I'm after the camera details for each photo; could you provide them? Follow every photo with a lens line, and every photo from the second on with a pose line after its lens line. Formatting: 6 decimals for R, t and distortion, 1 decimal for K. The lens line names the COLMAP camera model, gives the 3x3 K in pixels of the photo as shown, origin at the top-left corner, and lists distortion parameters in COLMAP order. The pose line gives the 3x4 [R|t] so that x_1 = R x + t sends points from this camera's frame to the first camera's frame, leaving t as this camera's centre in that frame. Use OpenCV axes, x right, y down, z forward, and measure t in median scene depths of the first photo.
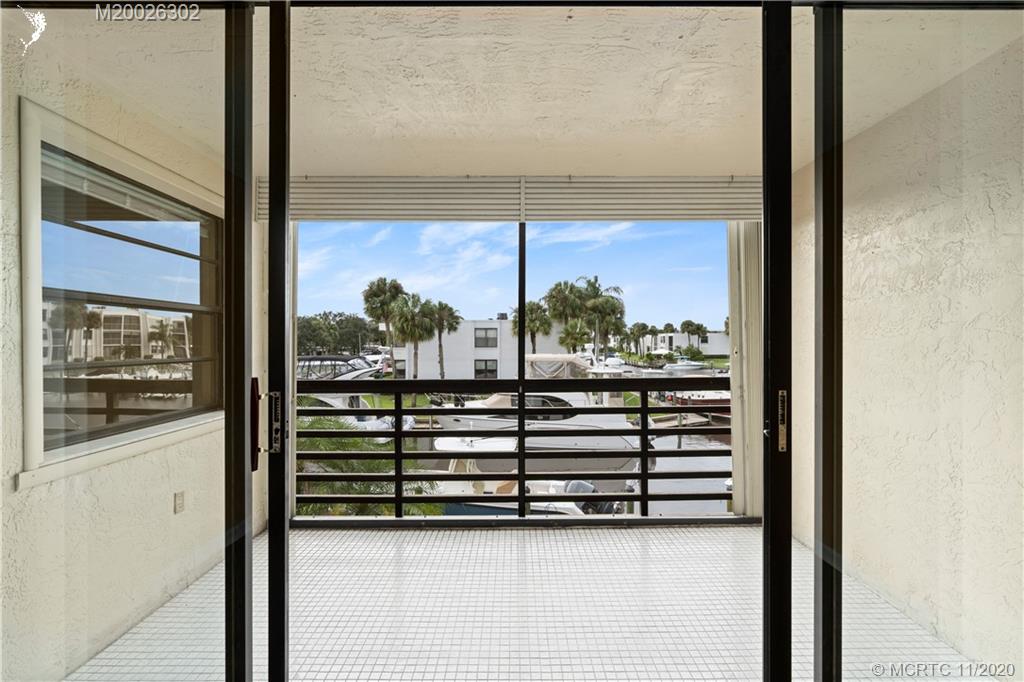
lens RADIAL K [[467.5, 0, 513.9], [0, 467.5, 338.2], [0, 0, 1]] dist [-0.008944, 0.004862]
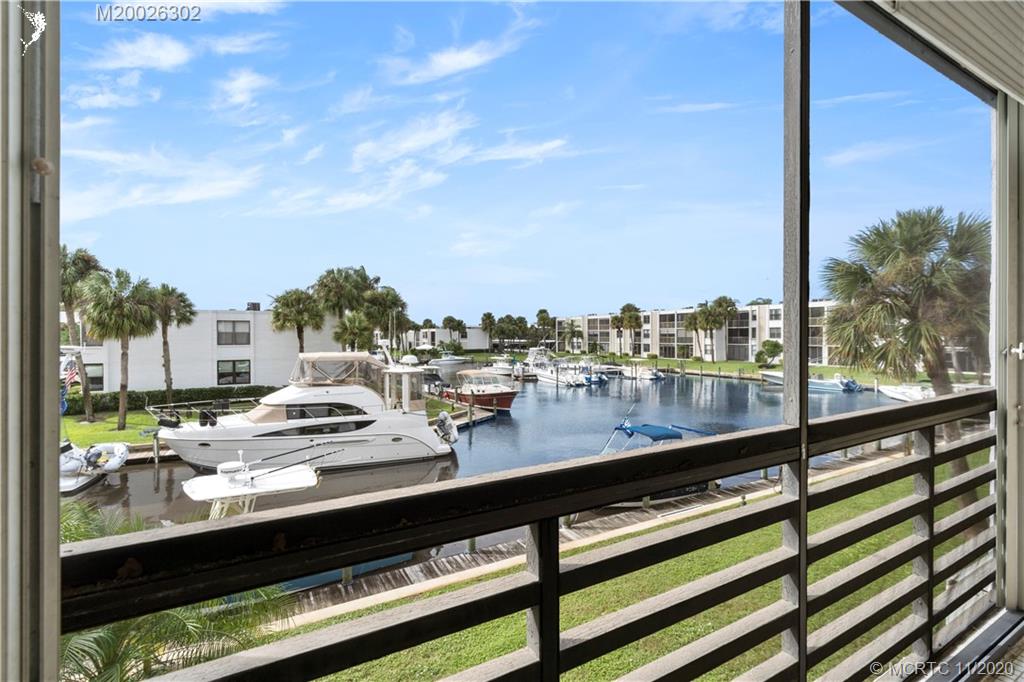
lens RADIAL K [[469.3, 0, 513.9], [0, 469.3, 339.5], [0, 0, 1]] dist [-0.004579, 0.000887]
pose [[0.870297, -0.005438, 0.492497, -0.040868], [-0.000636, 0.999926, 0.012164, 0.000756], [-0.492526, -0.010900, 0.870229, 0.078125]]
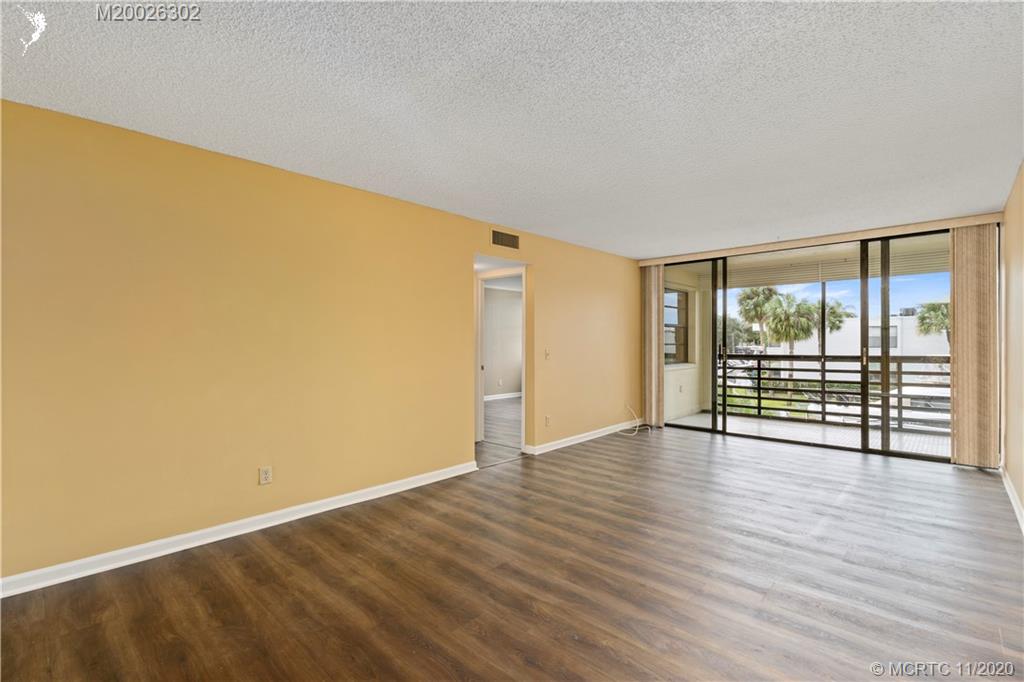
lens RADIAL K [[469.3, 0, 513.9], [0, 469.3, 339.5], [0, 0, 1]] dist [-0.004579, 0.000887]
pose [[0.729549, -0.004688, -0.683912, 0.044590], [0.005523, 0.999984, -0.000964, 0.001342], [0.683906, -0.003074, 0.729564, -0.148499]]
